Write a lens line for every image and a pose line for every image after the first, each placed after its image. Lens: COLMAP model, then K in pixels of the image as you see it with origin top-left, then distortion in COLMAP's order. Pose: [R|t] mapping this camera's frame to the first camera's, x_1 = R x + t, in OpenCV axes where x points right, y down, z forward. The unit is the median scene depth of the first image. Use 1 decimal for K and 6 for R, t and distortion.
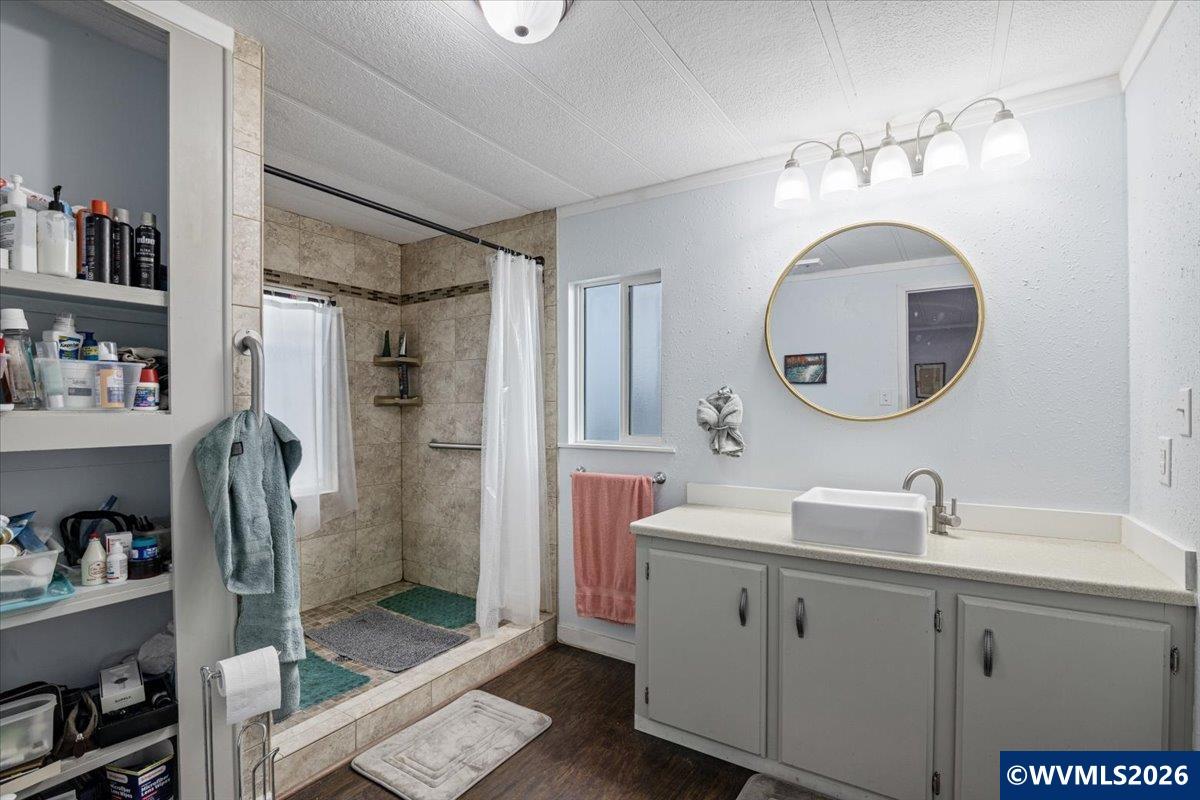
lens RADIAL K [[552.9, 0, 603.3], [0, 552.9, 406.8], [0, 0, 1]] dist [-0.015280, 0.001684]
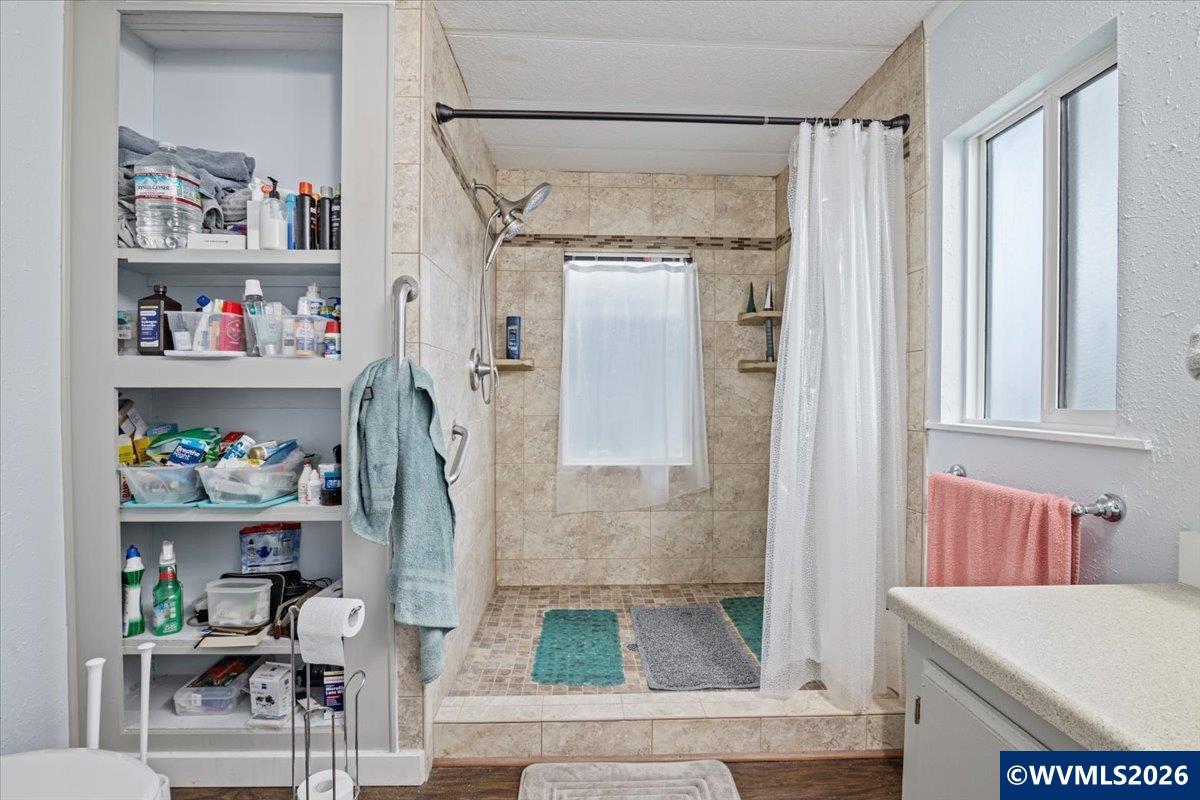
lens RADIAL K [[552.9, 0, 599.8], [0, 552.9, 396.5], [0, 0, 1]] dist [-0.015280, 0.001684]
pose [[0.570143, 0.009130, -0.821495, 0.199384], [-0.003762, 0.999957, 0.008502, 0.035550], [0.821537, -0.001757, 0.570153, 0.382654]]
